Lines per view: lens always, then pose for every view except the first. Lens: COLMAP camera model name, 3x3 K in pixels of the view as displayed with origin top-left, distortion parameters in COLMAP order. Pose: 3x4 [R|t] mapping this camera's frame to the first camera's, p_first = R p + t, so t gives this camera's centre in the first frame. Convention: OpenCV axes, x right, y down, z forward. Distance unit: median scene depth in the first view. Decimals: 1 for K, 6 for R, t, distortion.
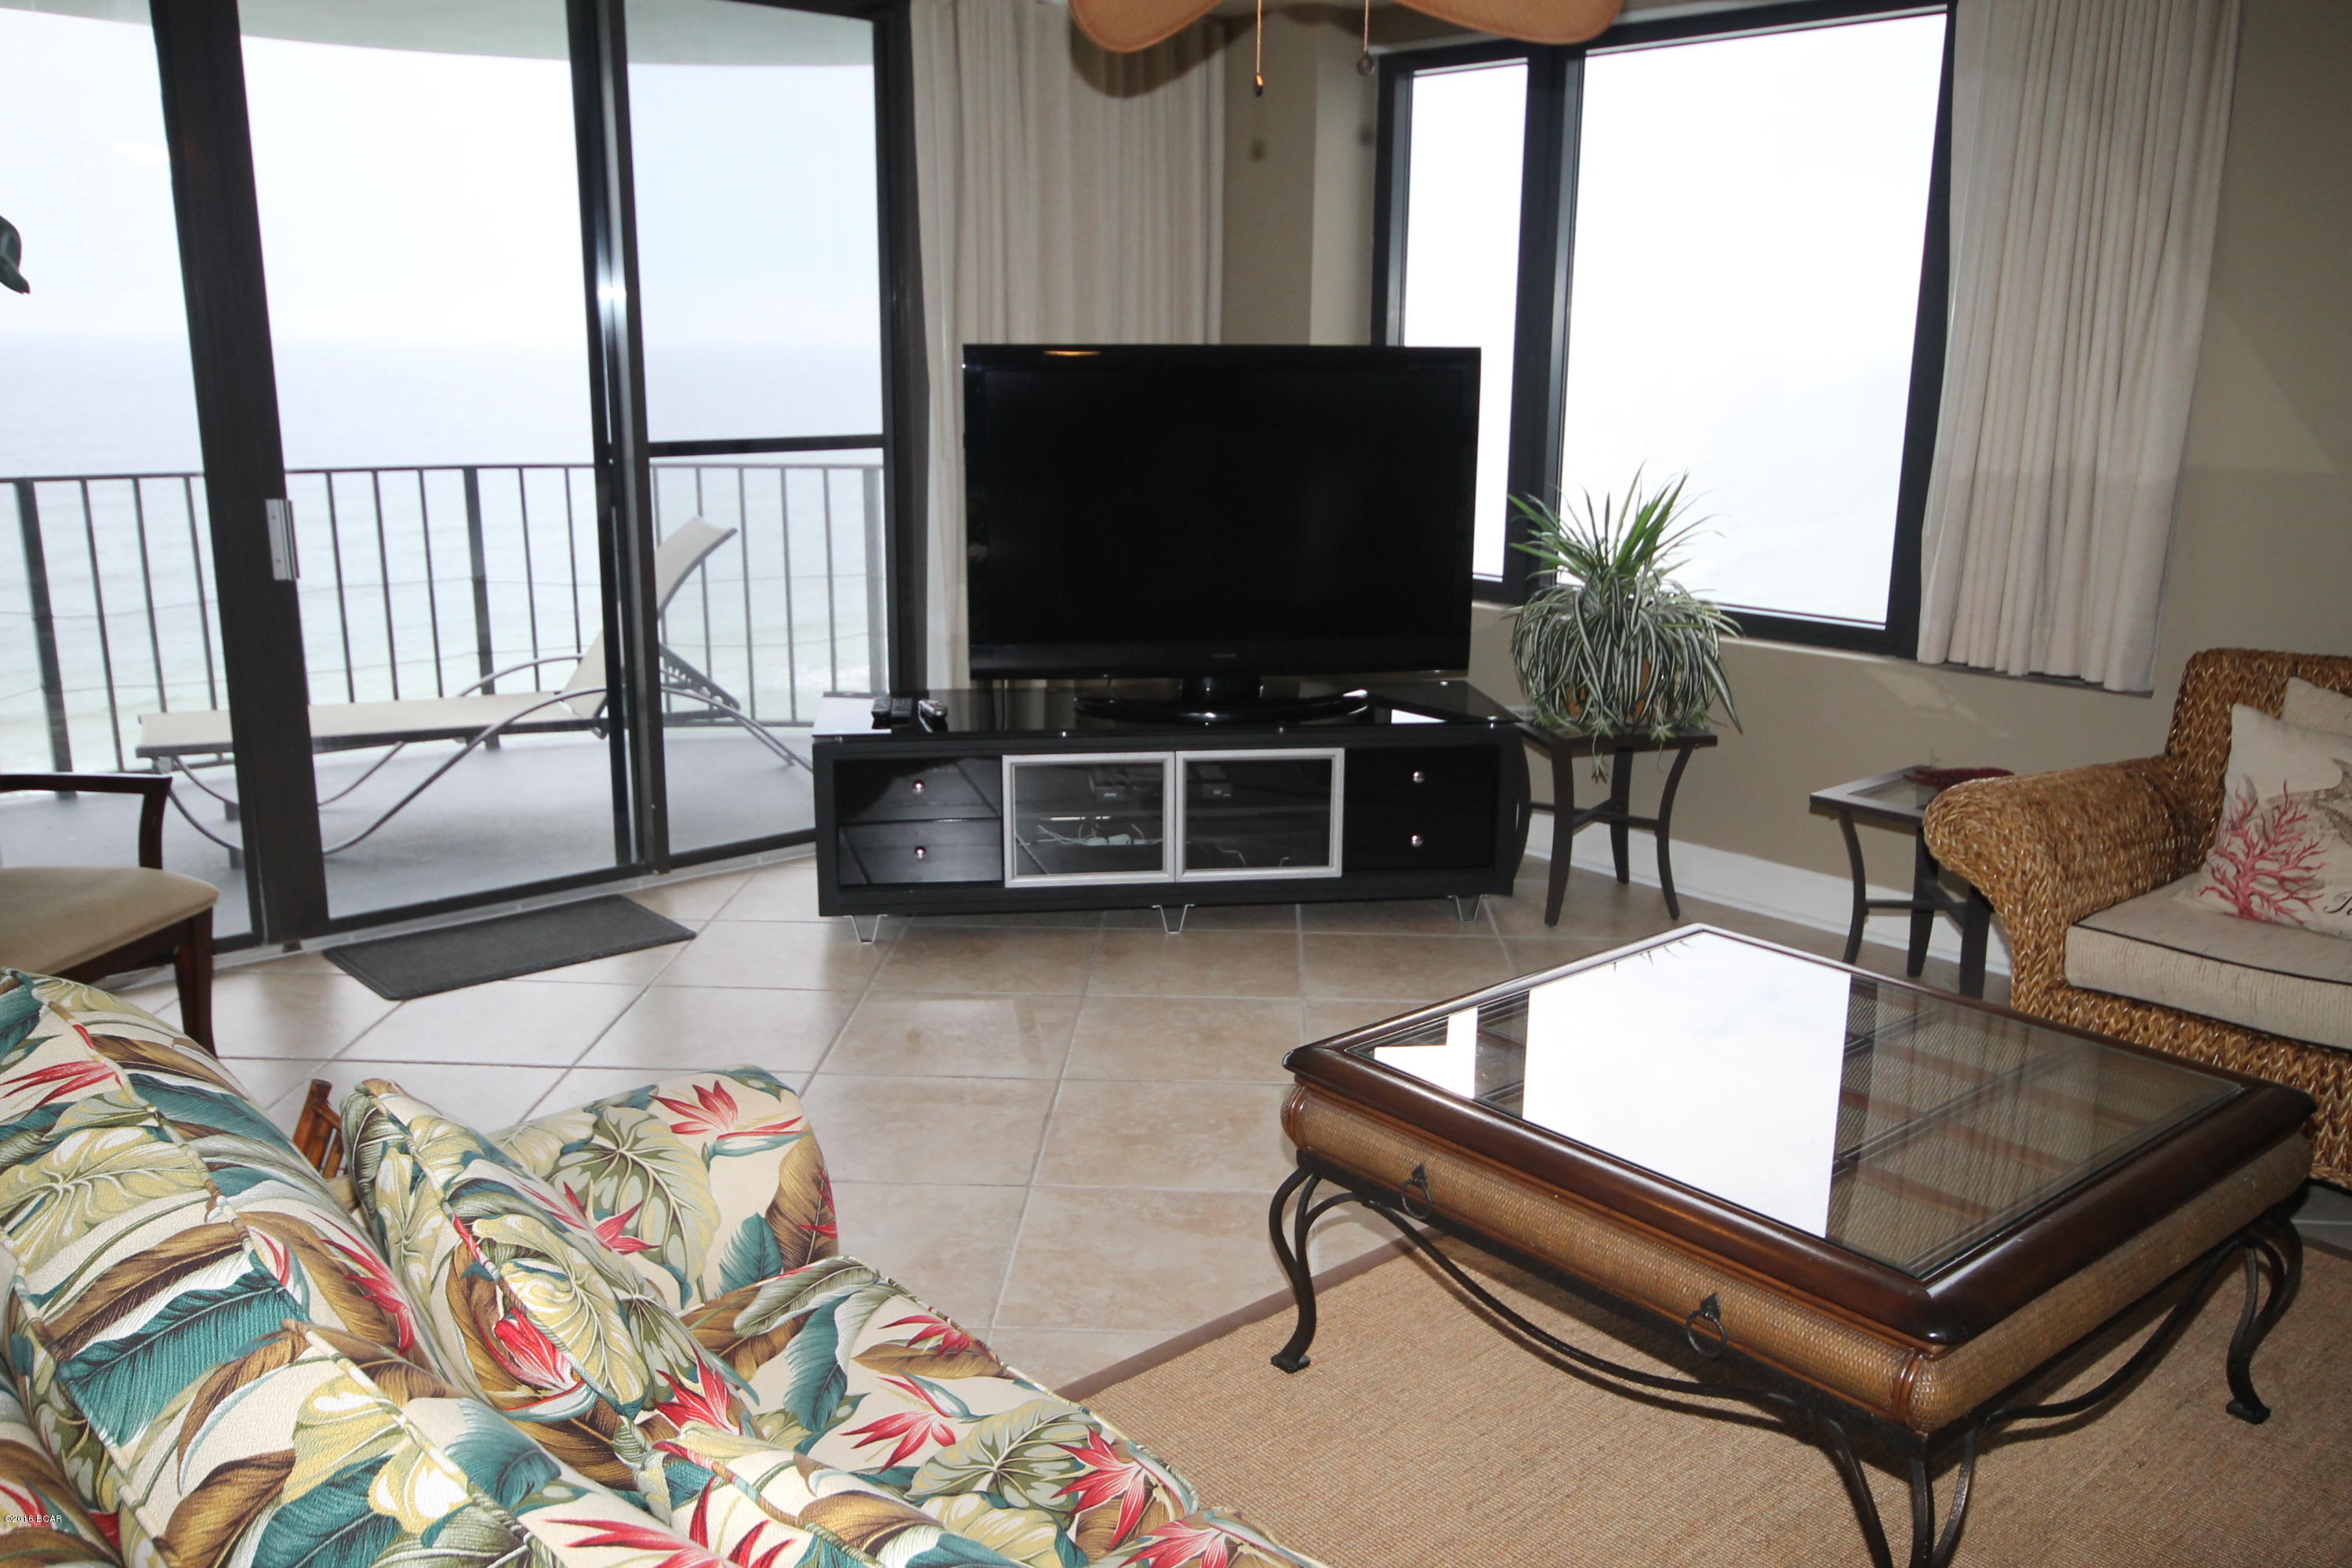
lens RADIAL K [[1907.4, 0, 1191.4], [0, 1907.4, 768.2], [0, 0, 1]] dist [-0.003718, 0.040121]
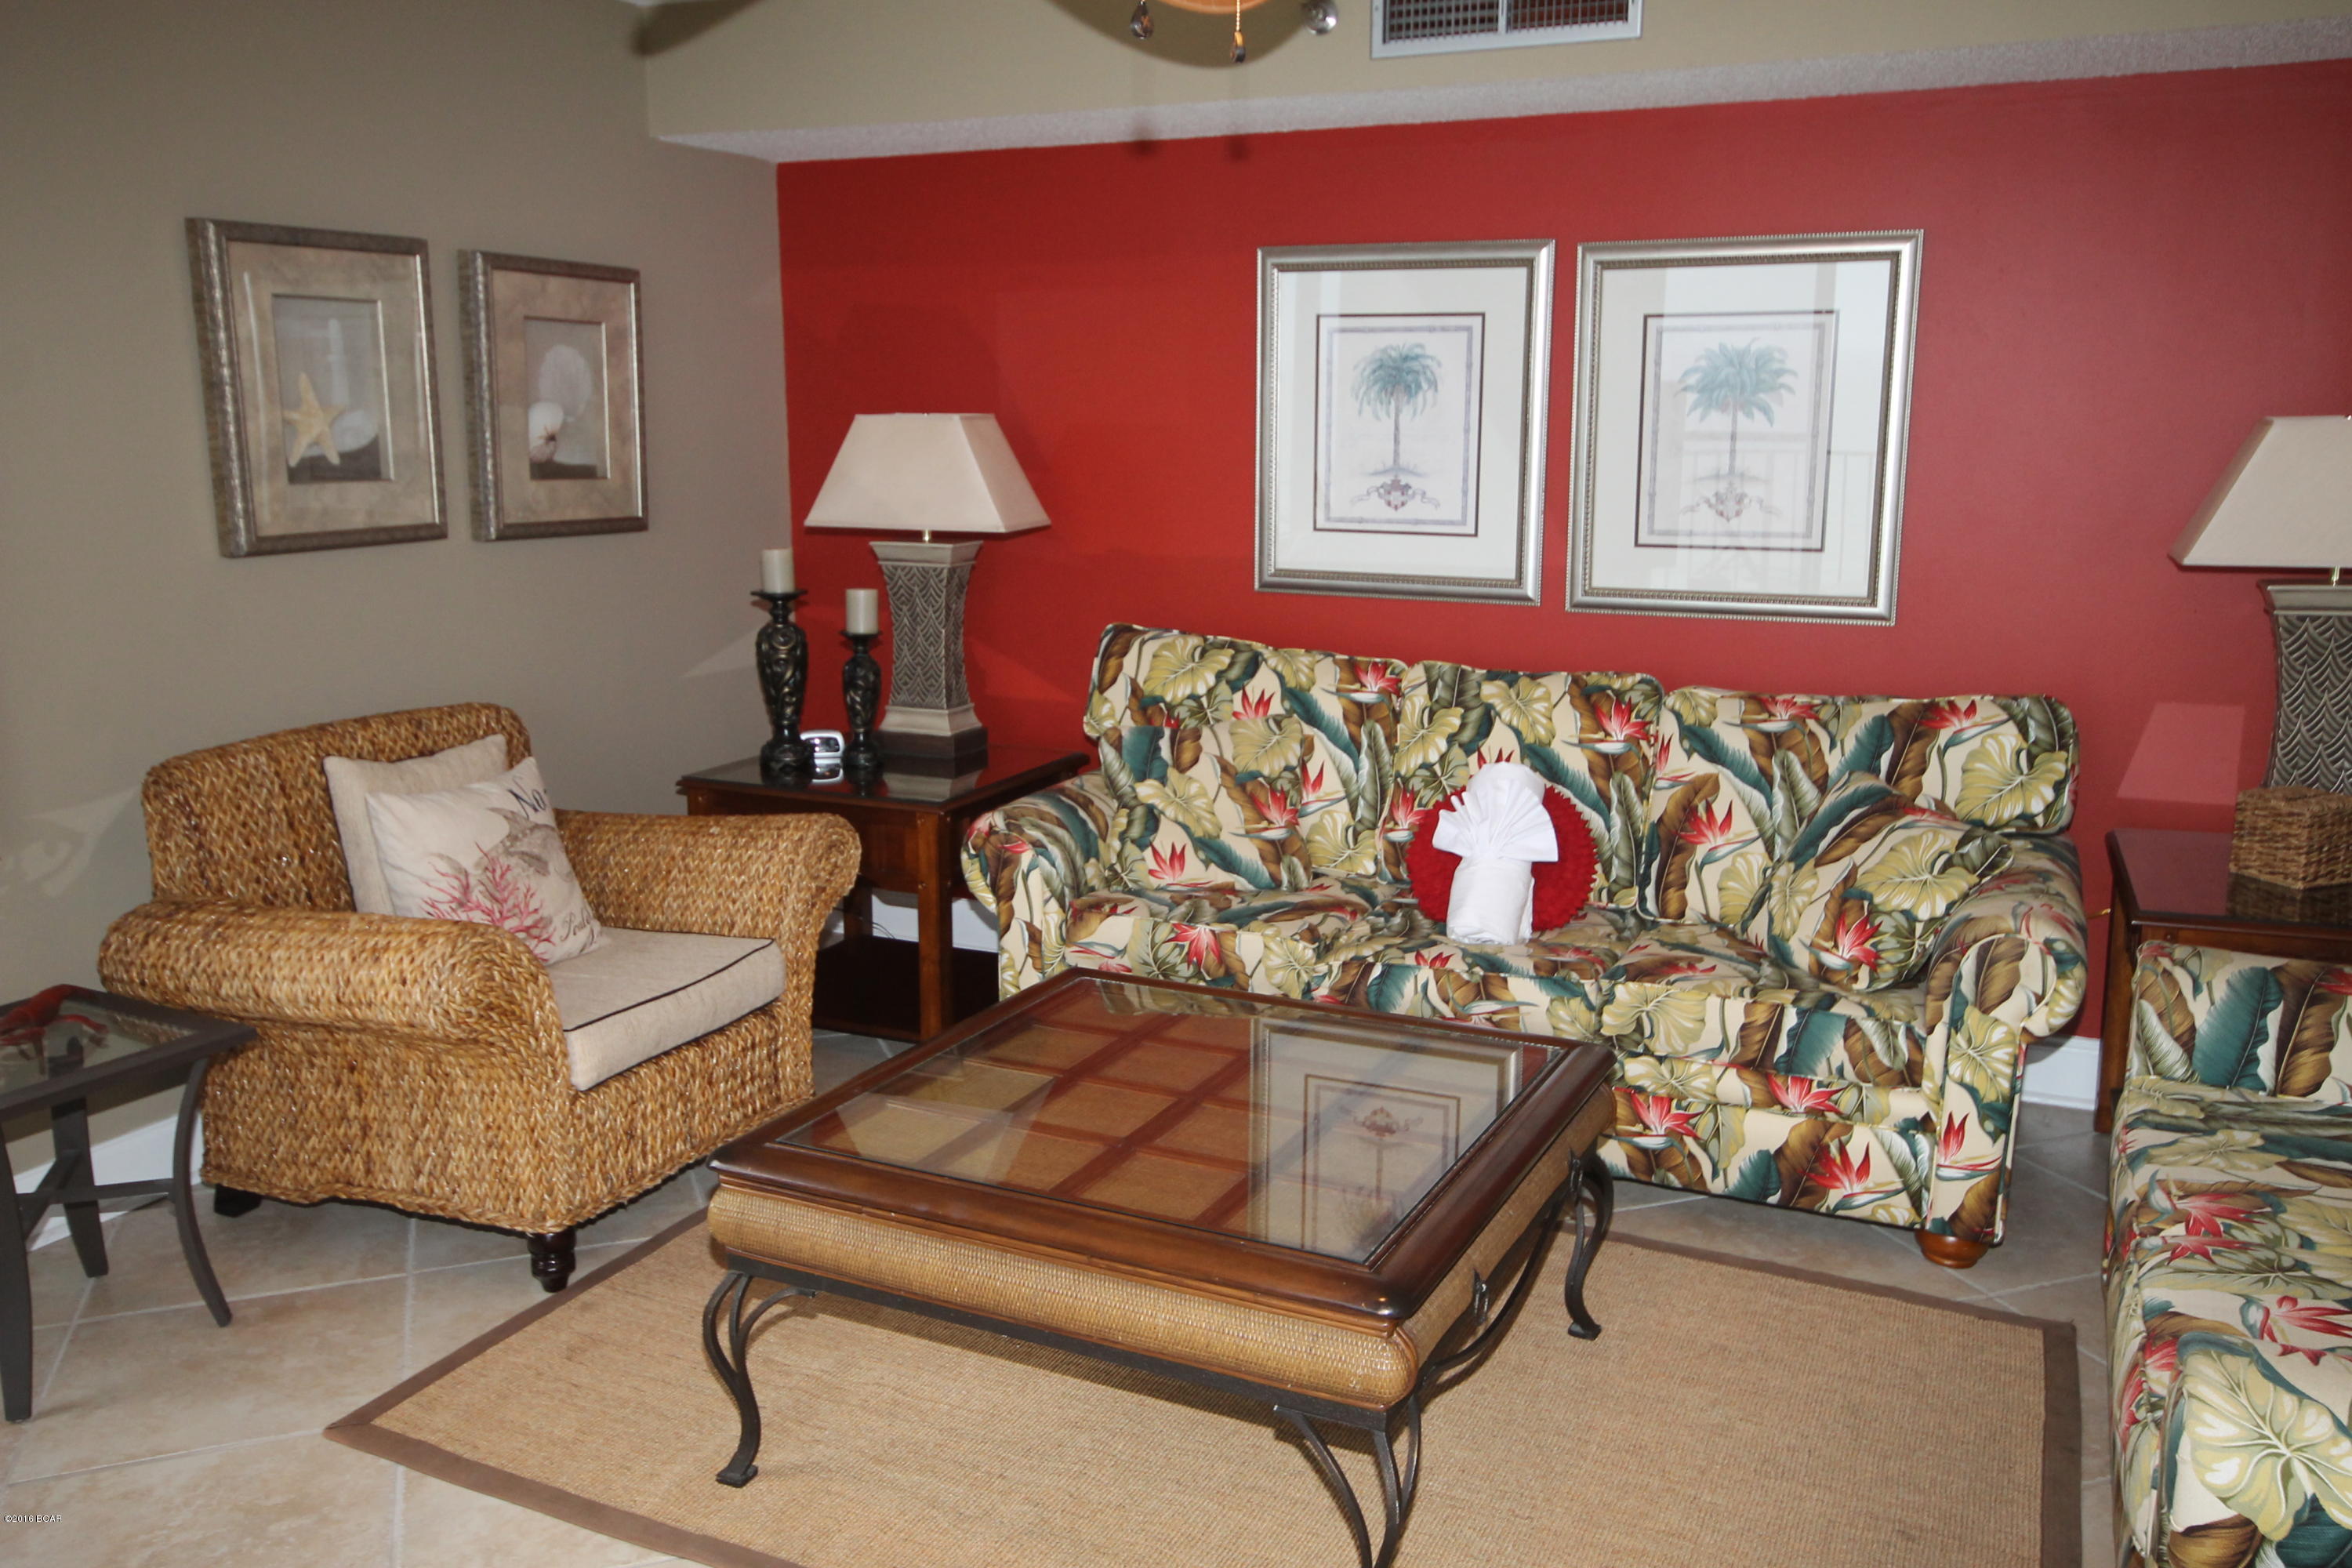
lens RADIAL K [[1907.4, 0, 1183.3], [0, 1907.4, 778.8], [0, 0, 1]] dist [-0.003718, 0.040121]
pose [[-0.396907, -0.186061, 0.898803, -0.330201], [0.196851, 0.939197, 0.281352, -0.166929], [-0.896501, 0.288601, -0.336147, 0.722754]]
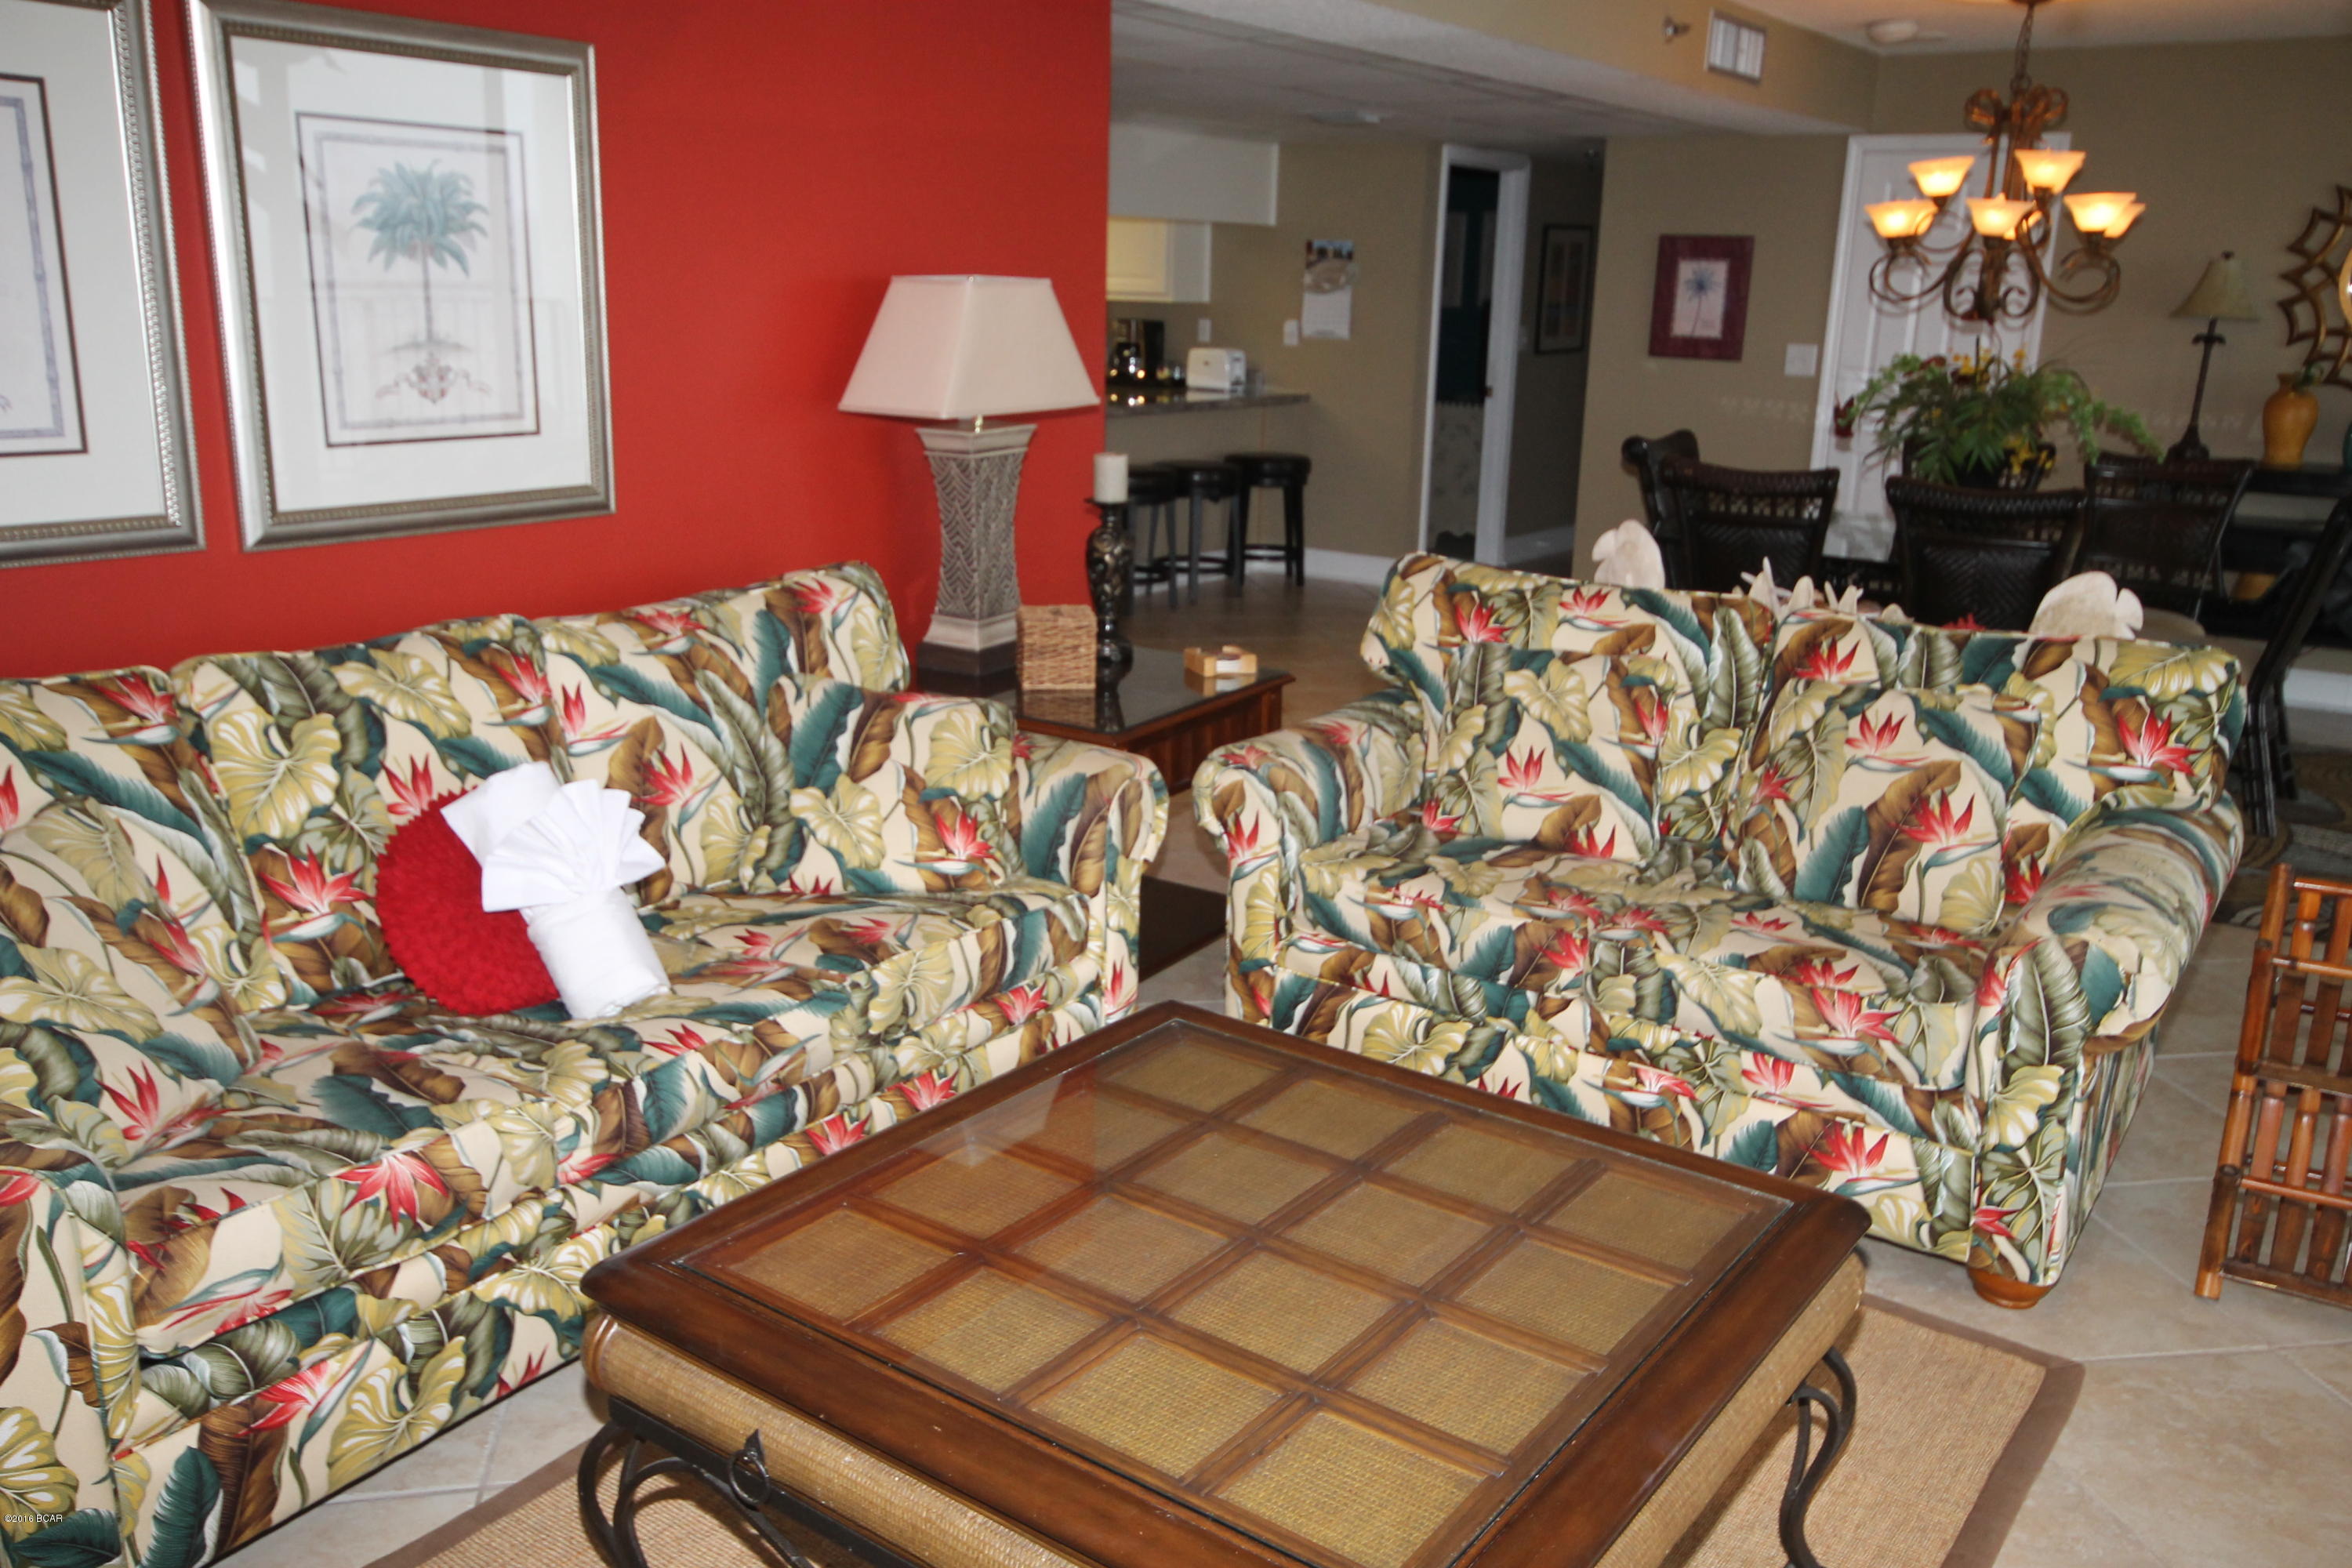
lens RADIAL K [[1907.4, 0, 1184.9], [0, 1907.4, 787.0], [0, 0, 1]] dist [-0.003718, 0.040121]
pose [[-0.973220, 0.026880, -0.228299, 0.281500], [-0.082427, 0.886293, 0.455731, -0.189881], [0.214590, 0.462344, -0.860342, 0.864057]]
